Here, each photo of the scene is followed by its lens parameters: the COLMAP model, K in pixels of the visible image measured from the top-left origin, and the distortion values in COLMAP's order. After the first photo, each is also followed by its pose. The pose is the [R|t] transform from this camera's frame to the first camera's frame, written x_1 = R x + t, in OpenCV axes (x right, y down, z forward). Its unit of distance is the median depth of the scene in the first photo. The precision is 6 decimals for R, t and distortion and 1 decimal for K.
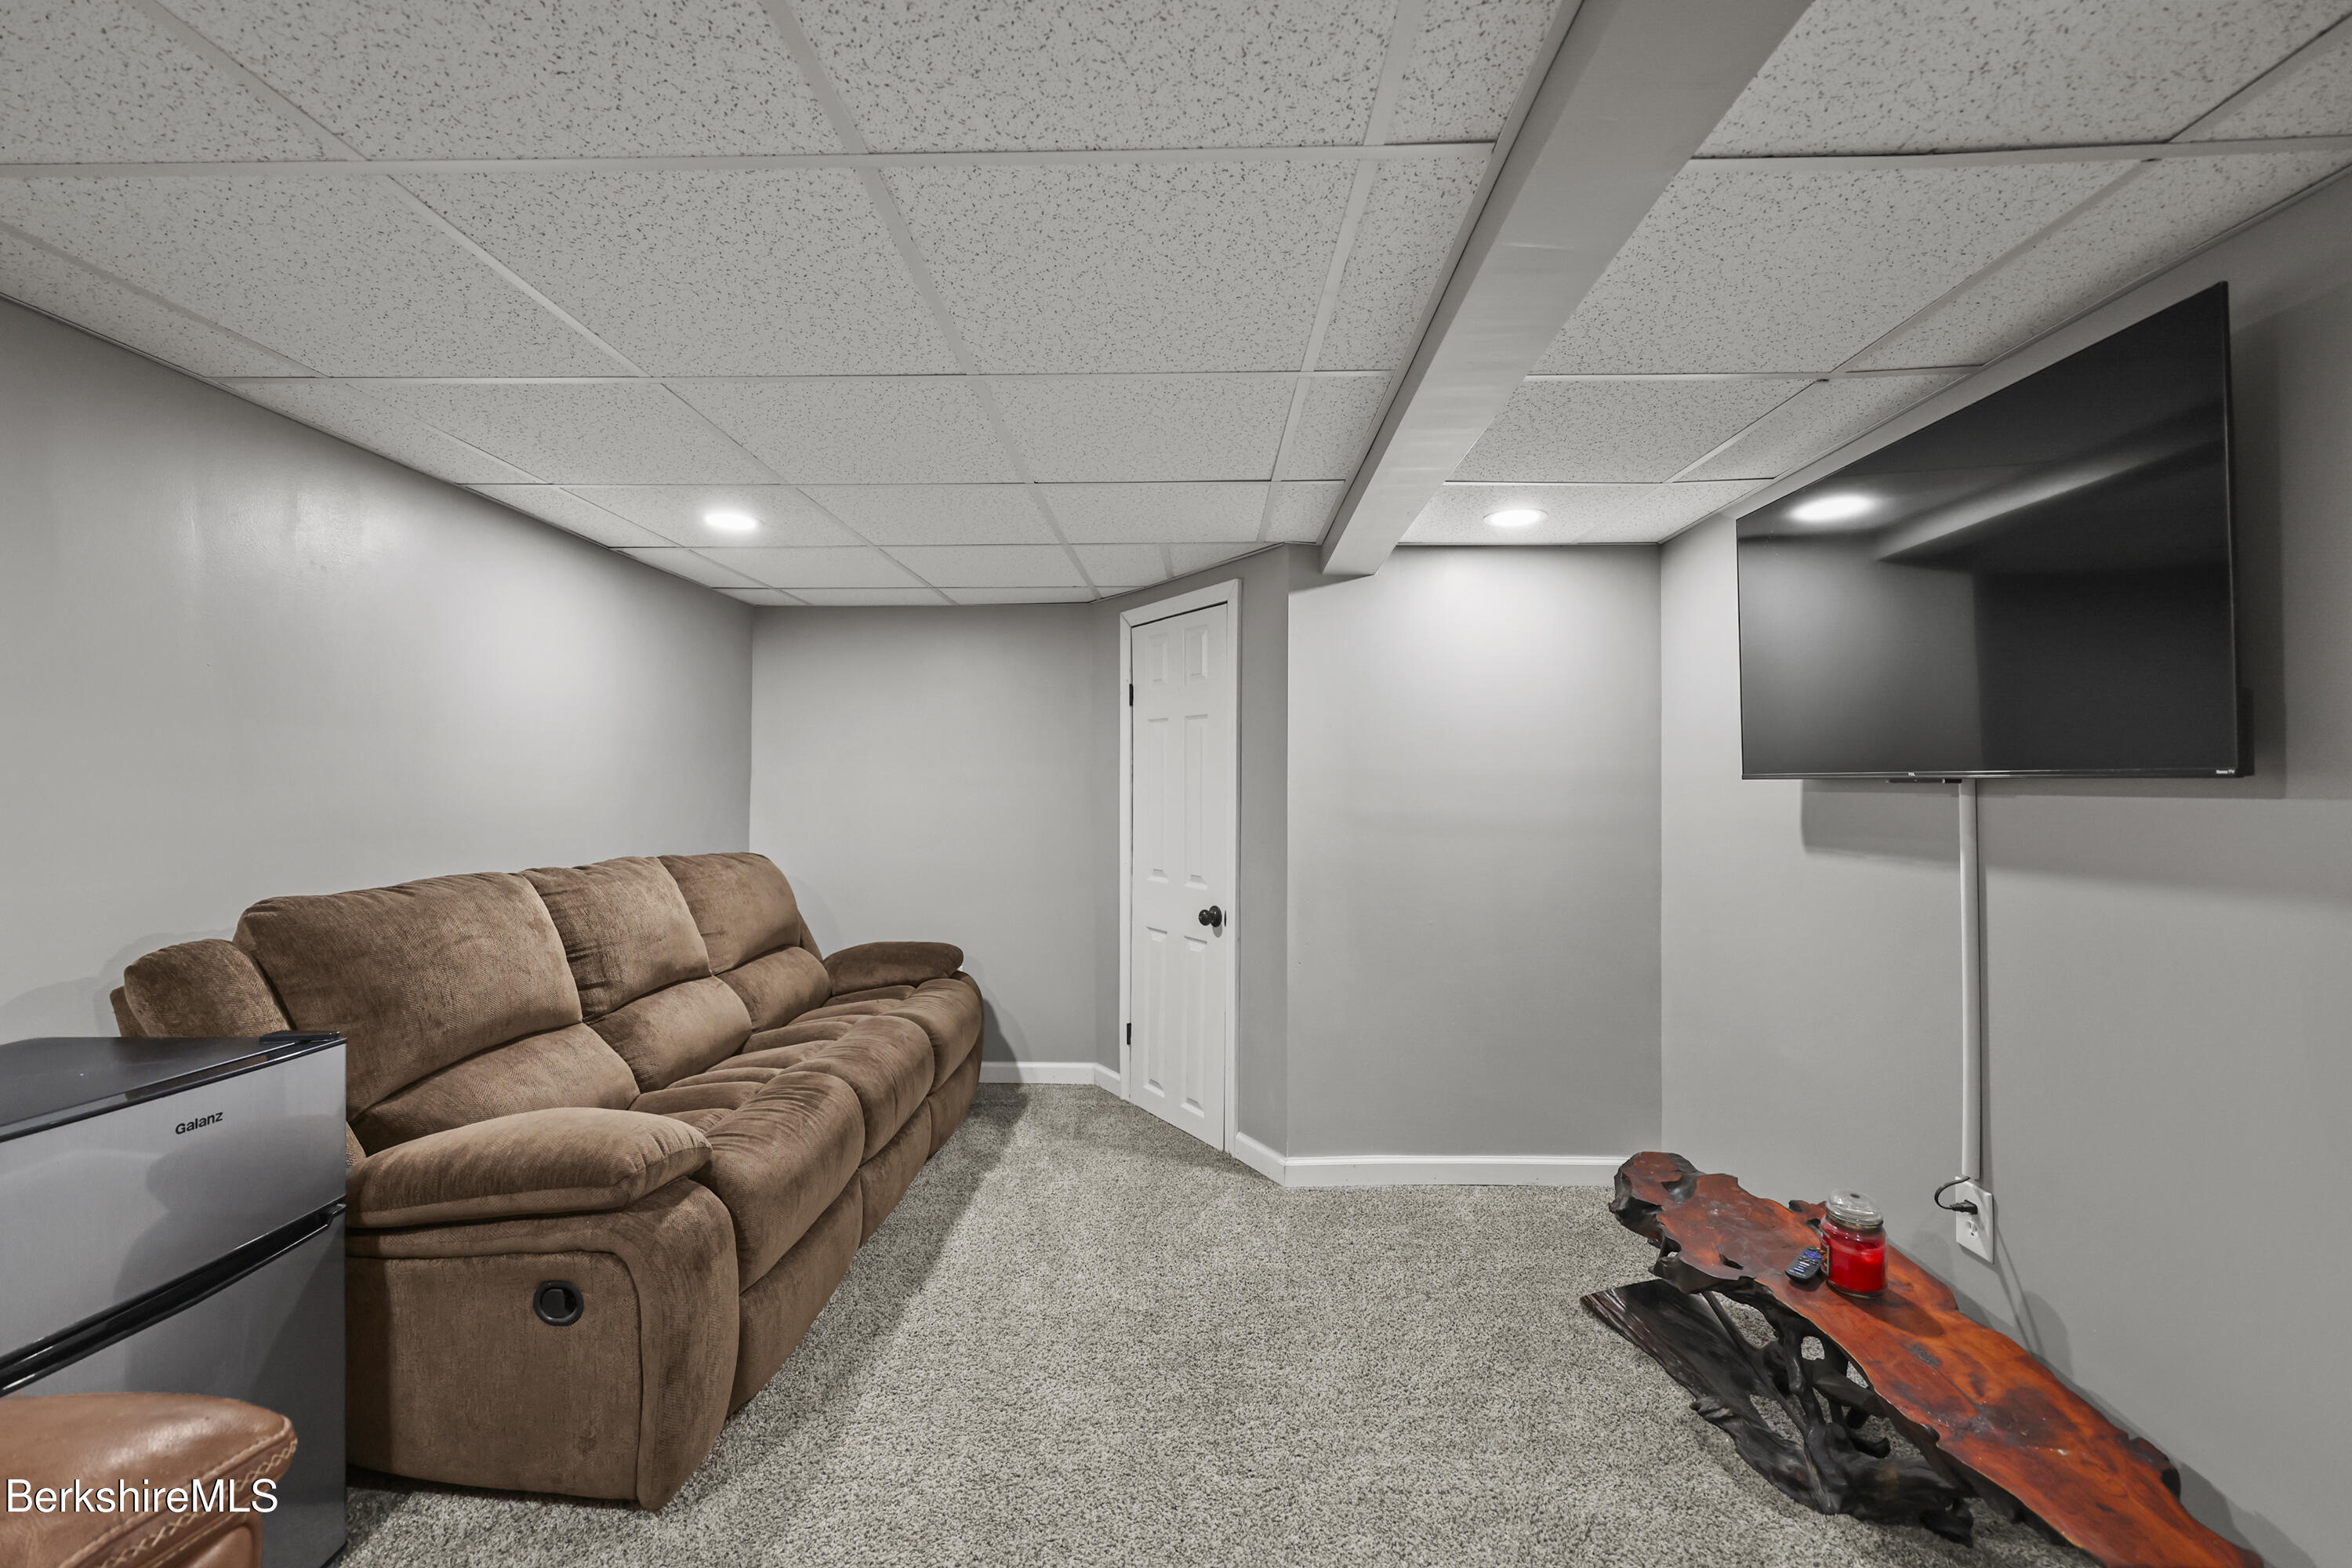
lens RADIAL K [[949.2, 0, 1178.4], [0, 949.2, 777.0], [0, 0, 1]] dist [-0.000299, 0.000012]
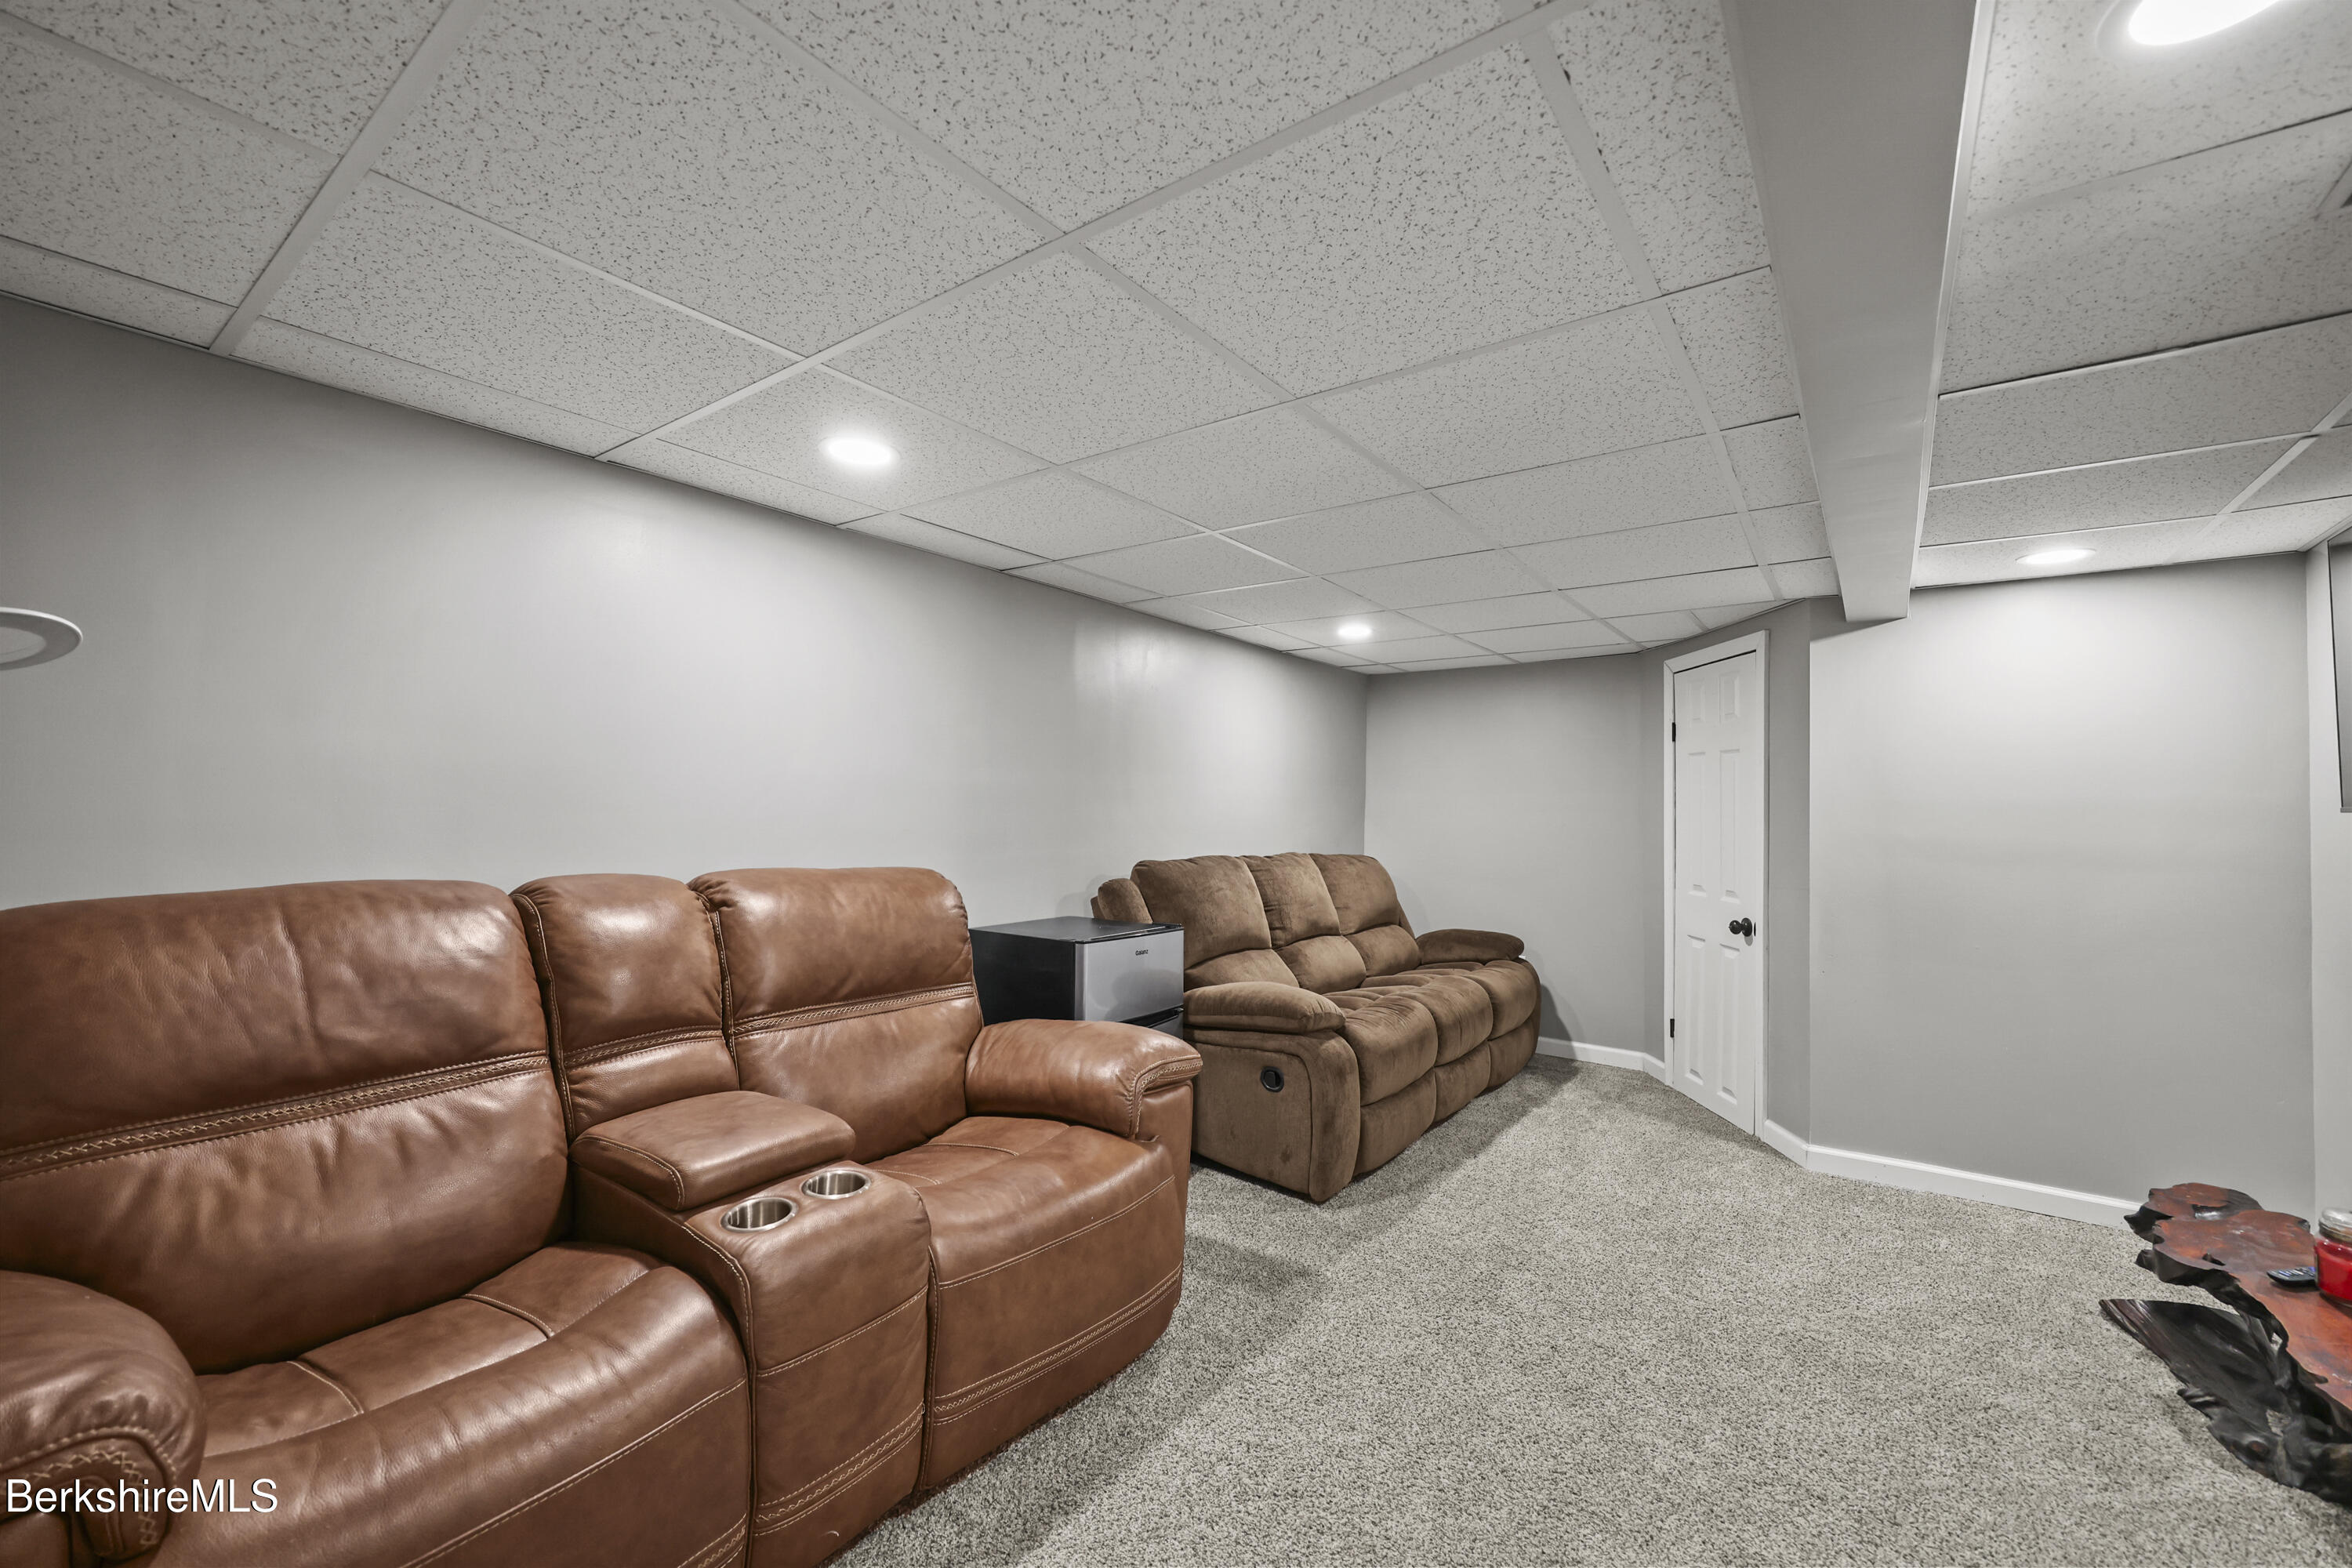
lens RADIAL K [[943.6, 0, 1181.2], [0, 943.6, 782.0], [0, 0, 1]] dist [0.000150, 0.000232]
pose [[0.817926, -0.003654, -0.575311, 0.181796], [-0.007660, 0.999822, -0.017241, -0.002522], [0.575272, 0.018509, 0.817753, -0.420656]]
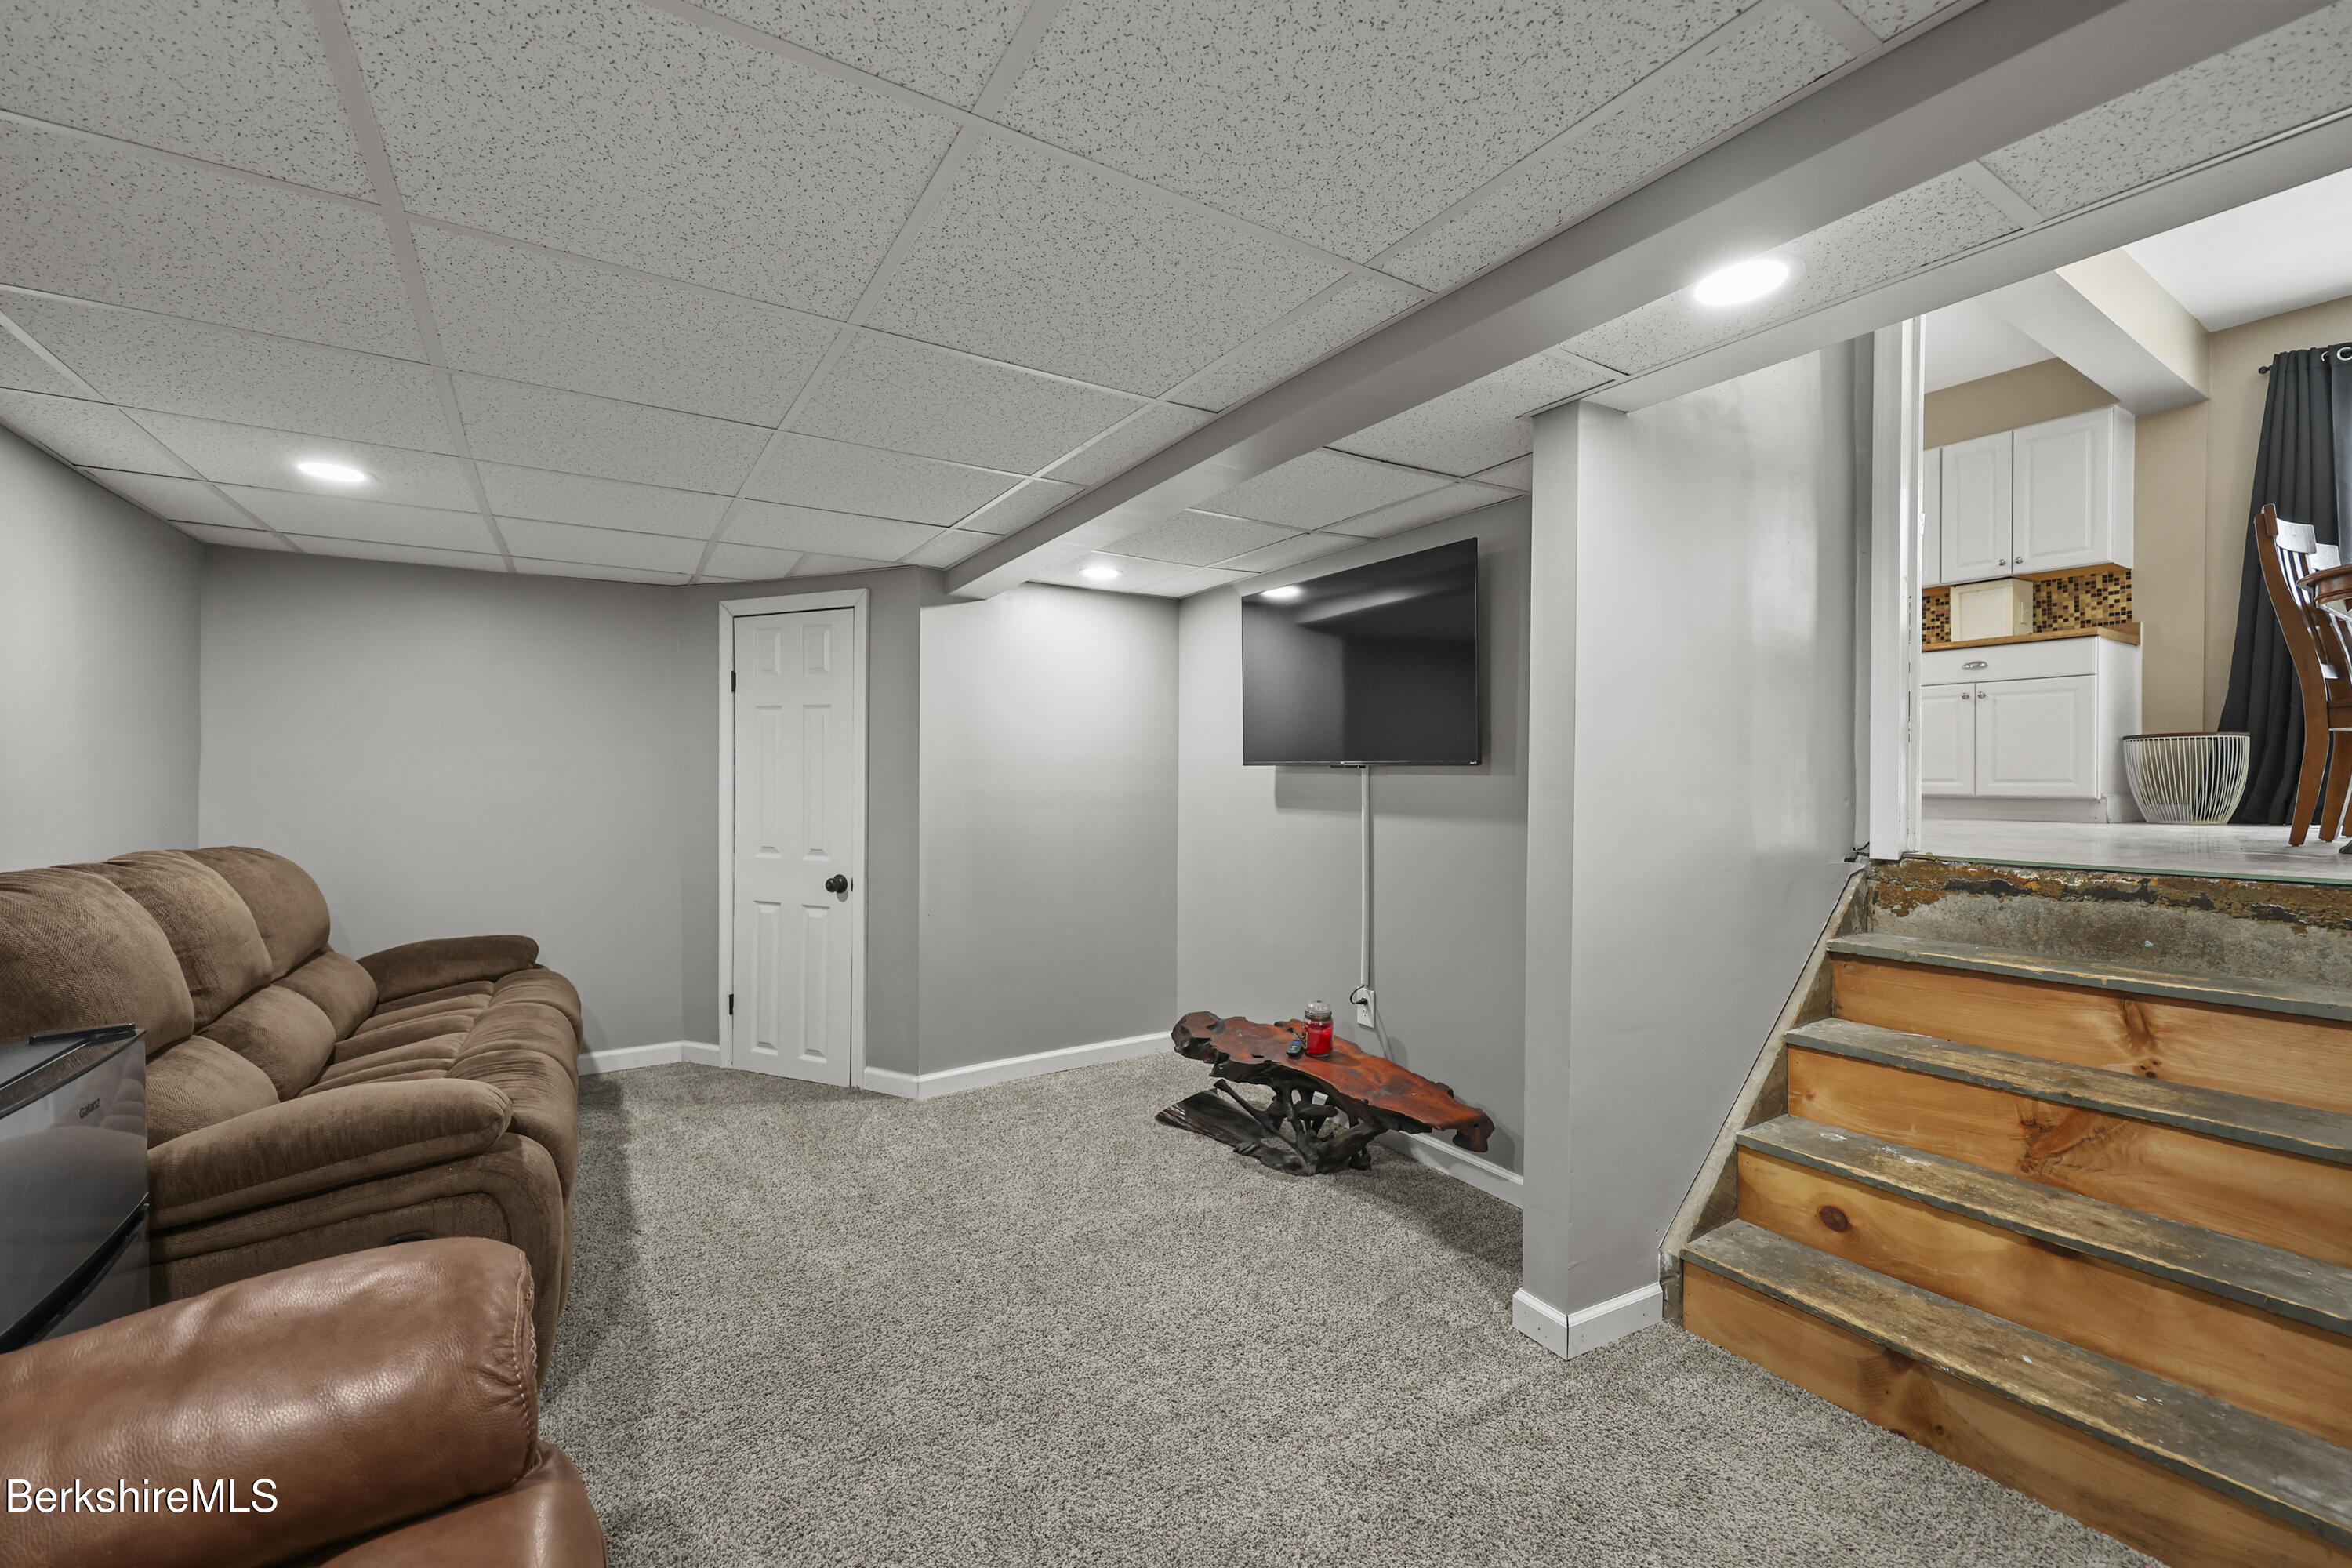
lens RADIAL K [[949.6, 0, 1181.5], [0, 949.6, 782.5], [0, 0, 1]] dist [-0.001152, 0.000008]
pose [[0.831158, -0.004494, 0.556018, -0.337122], [-0.007237, 0.999795, 0.018899, 0.002198], [-0.555989, -0.019732, 0.830955, -0.223042]]
